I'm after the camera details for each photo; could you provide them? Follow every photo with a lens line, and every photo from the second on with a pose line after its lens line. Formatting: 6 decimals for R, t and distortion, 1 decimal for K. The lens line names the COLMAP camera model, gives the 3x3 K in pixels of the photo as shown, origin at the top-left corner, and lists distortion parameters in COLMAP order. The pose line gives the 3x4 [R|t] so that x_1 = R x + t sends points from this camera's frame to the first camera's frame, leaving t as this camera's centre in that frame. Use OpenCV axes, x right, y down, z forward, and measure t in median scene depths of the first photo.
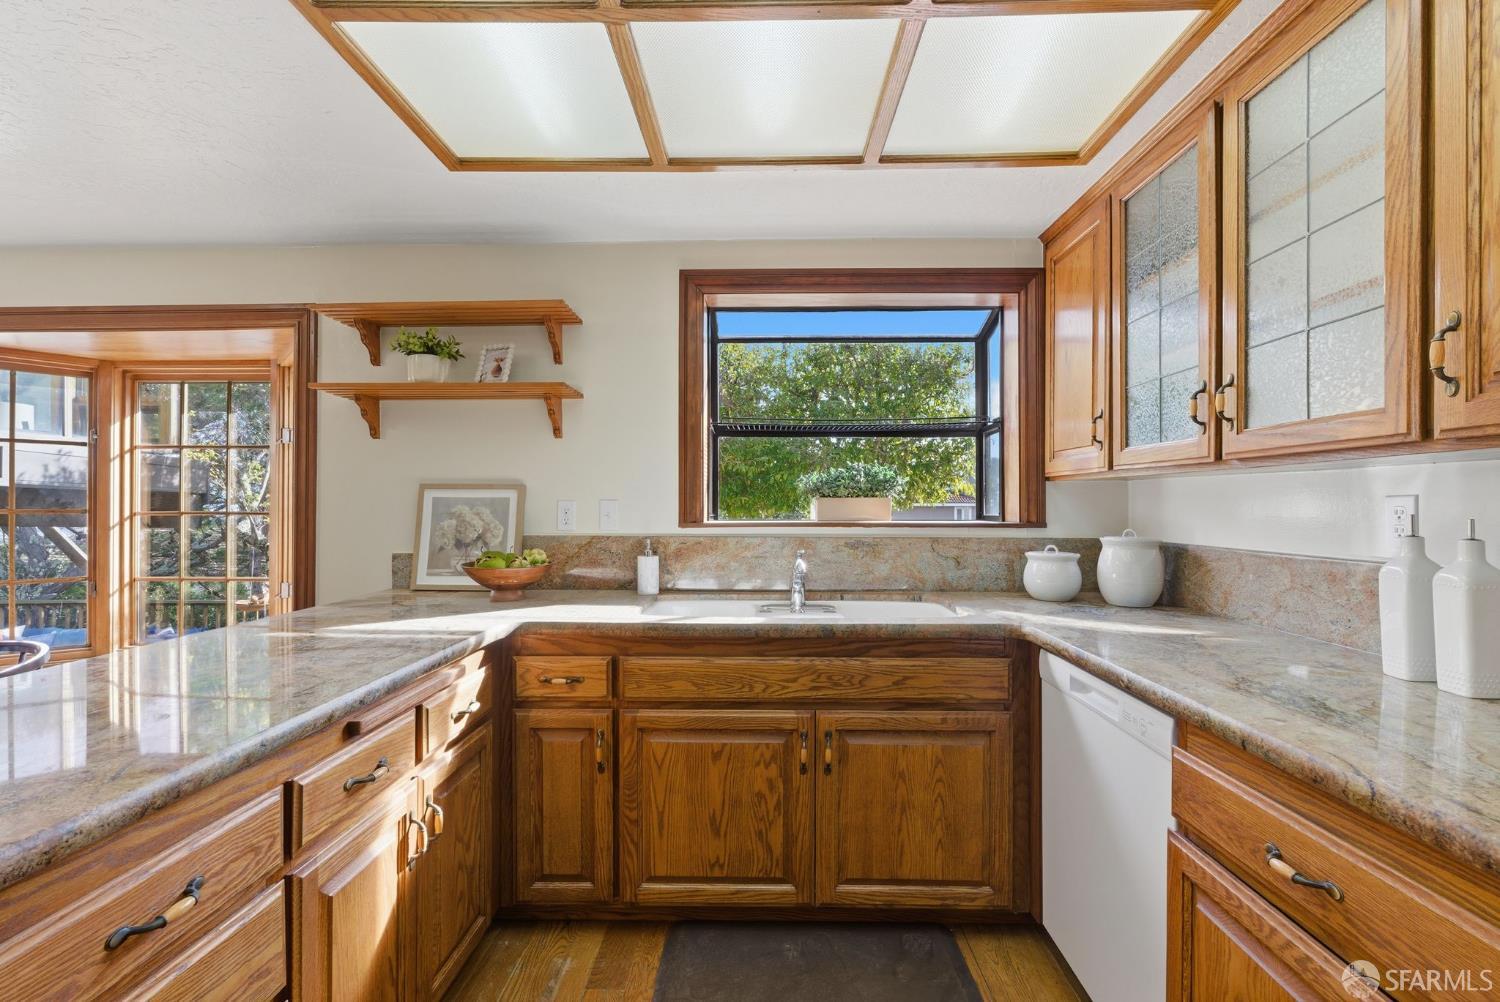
lens RADIAL K [[660.3, 0, 751.8], [0, 660.3, 494.1], [0, 0, 1]] dist [-0.012170, 0.002832]
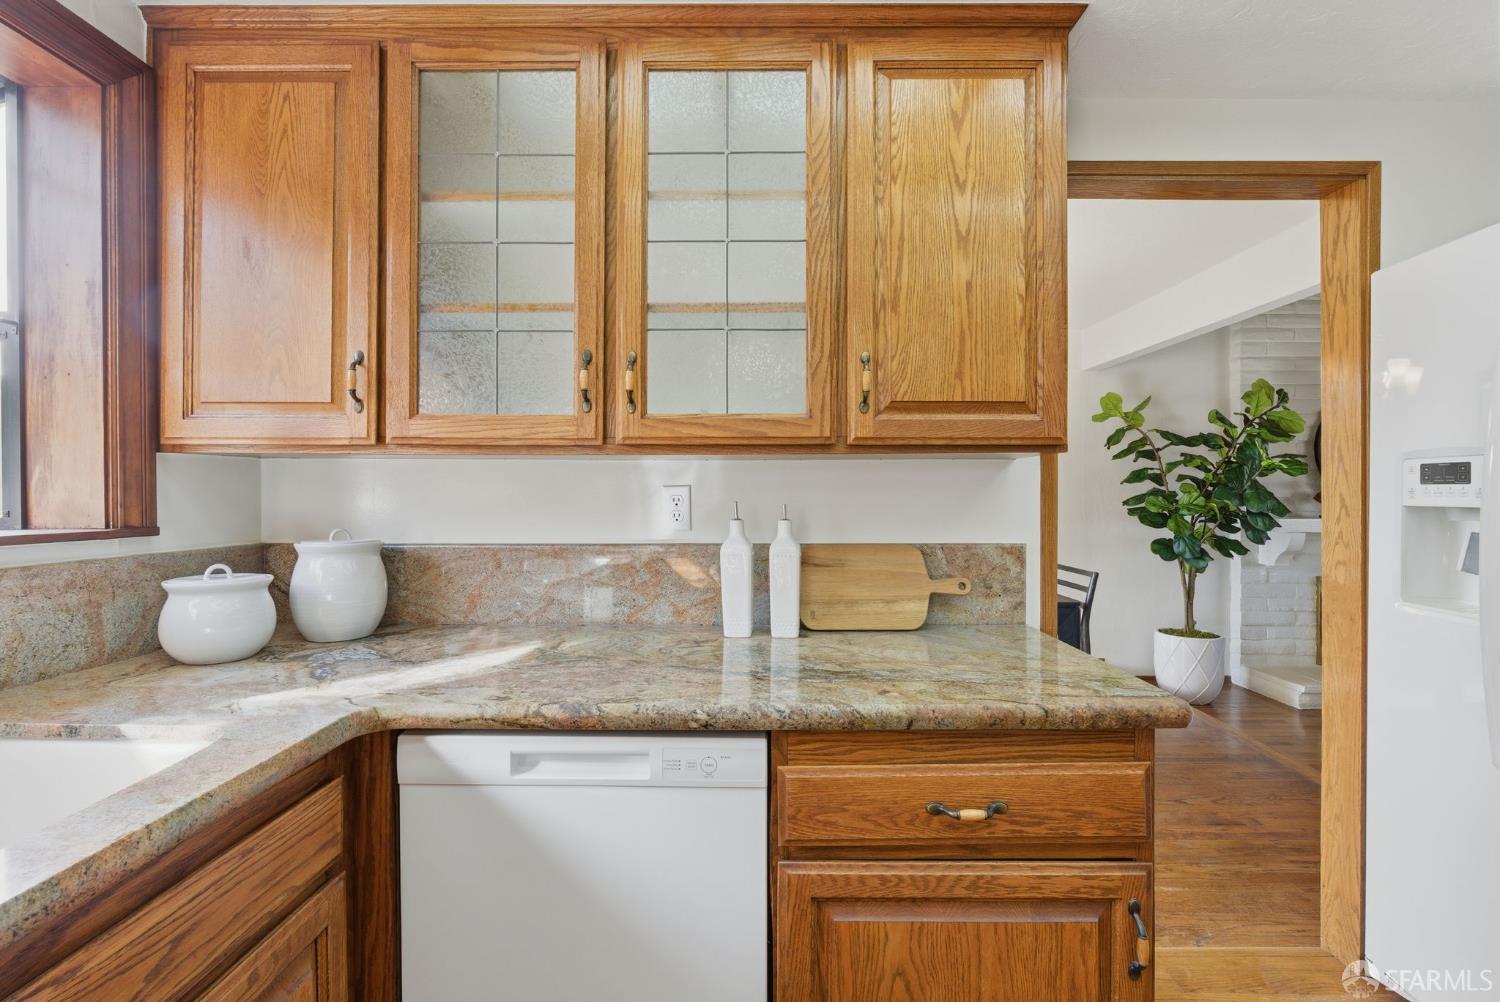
lens RADIAL K [[660.3, 0, 751.8], [0, 660.3, 494.1], [0, 0, 1]] dist [-0.012170, 0.002832]
pose [[-0.010211, -0.001996, 0.999946, -0.116791], [-0.014496, 0.999893, 0.001848, 0.007292], [-0.999843, -0.014476, -0.010239, 0.505545]]
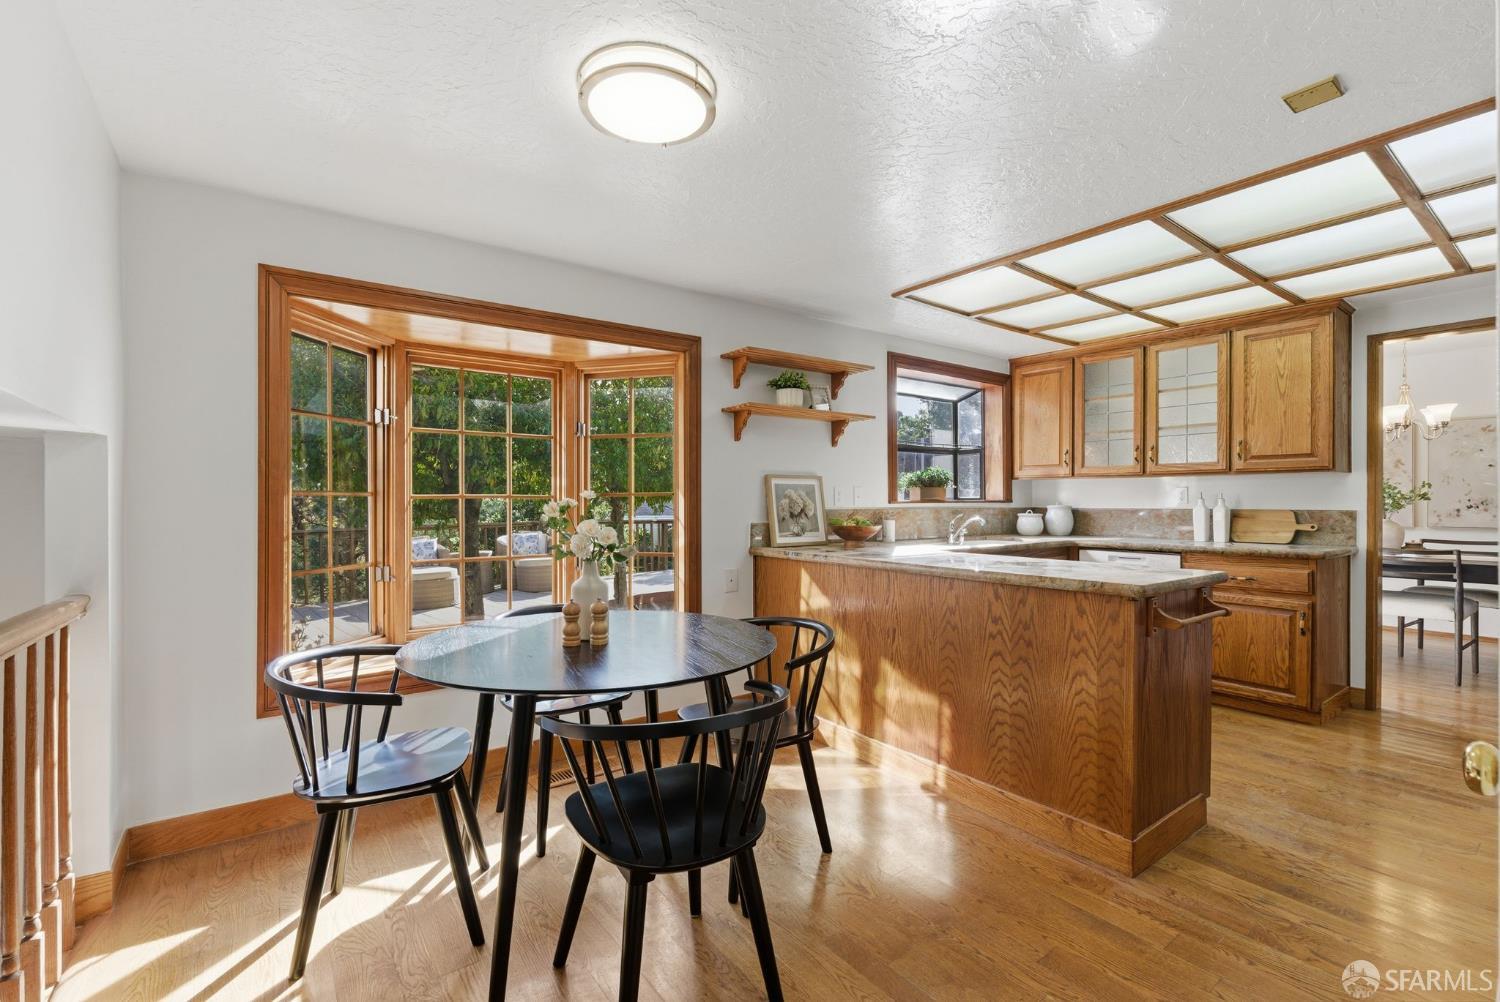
lens RADIAL K [[609.7, 0, 783.1], [0, 609.7, 500.6], [0, 0, 1]] dist [-0.001120, 0.000131]
pose [[0.787757, -0.002762, 0.615980, -1.335222], [-0.007972, 0.999860, 0.014680, 0.022984], [-0.615935, -0.016475, 0.787625, -0.074170]]
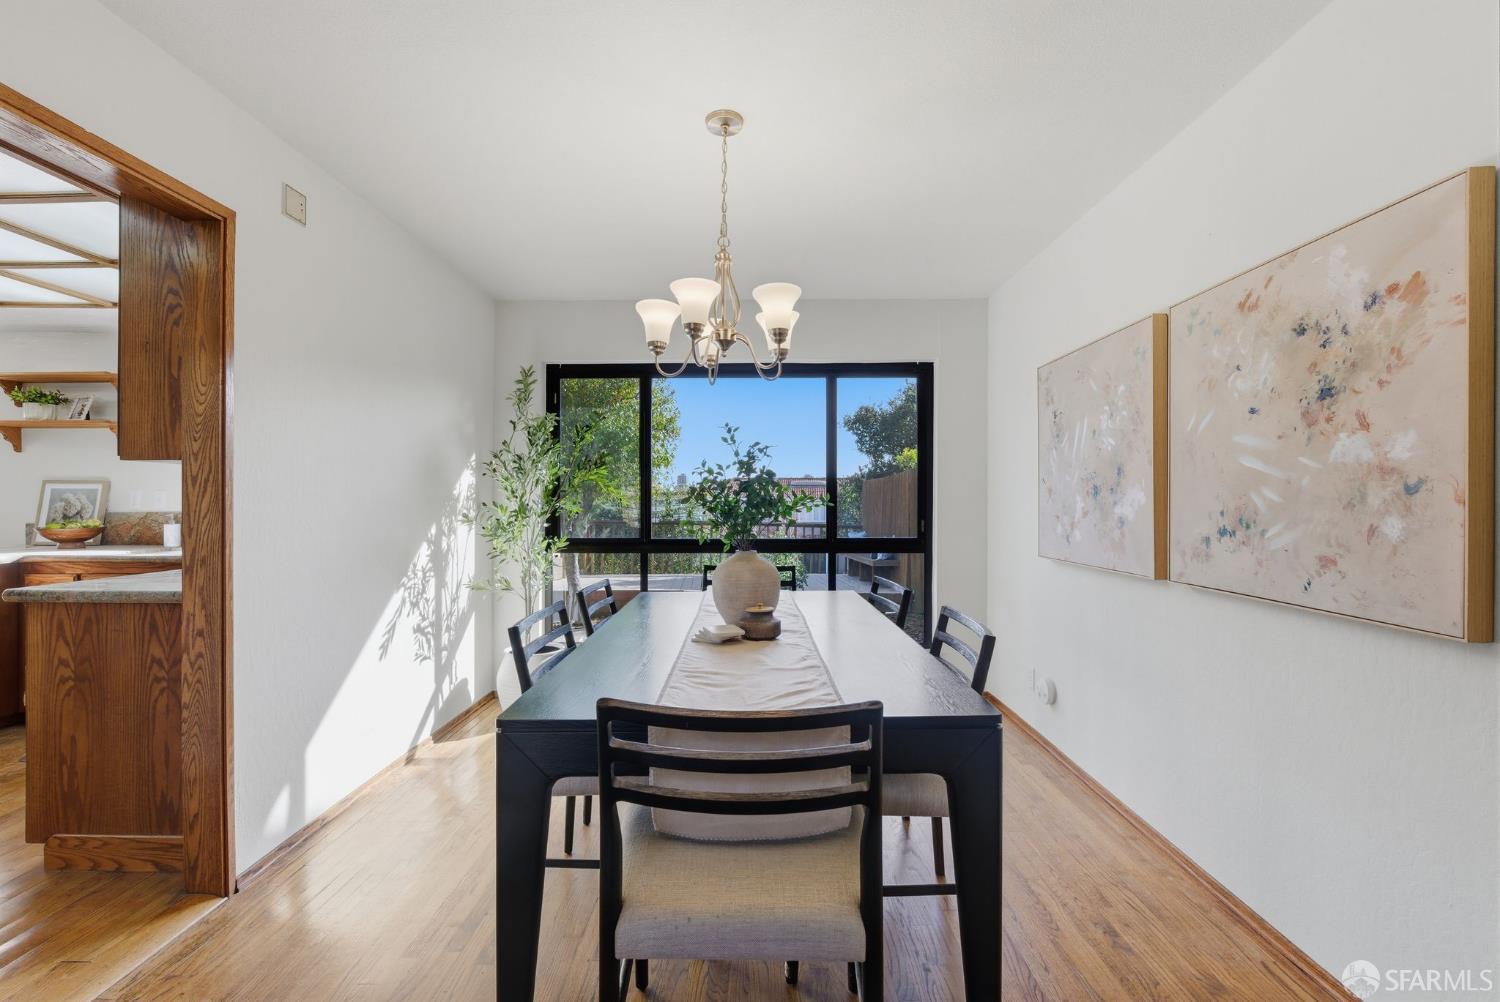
lens RADIAL K [[660.3, 0, 751.8], [0, 660.3, 494.1], [0, 0, 1]] dist [-0.012170, 0.002832]
pose [[0.999883, 0.001241, 0.015252, 1.270941], [-0.001334, 0.999981, 0.006068, 0.006520], [-0.015244, -0.006088, 0.999865, -0.671974]]
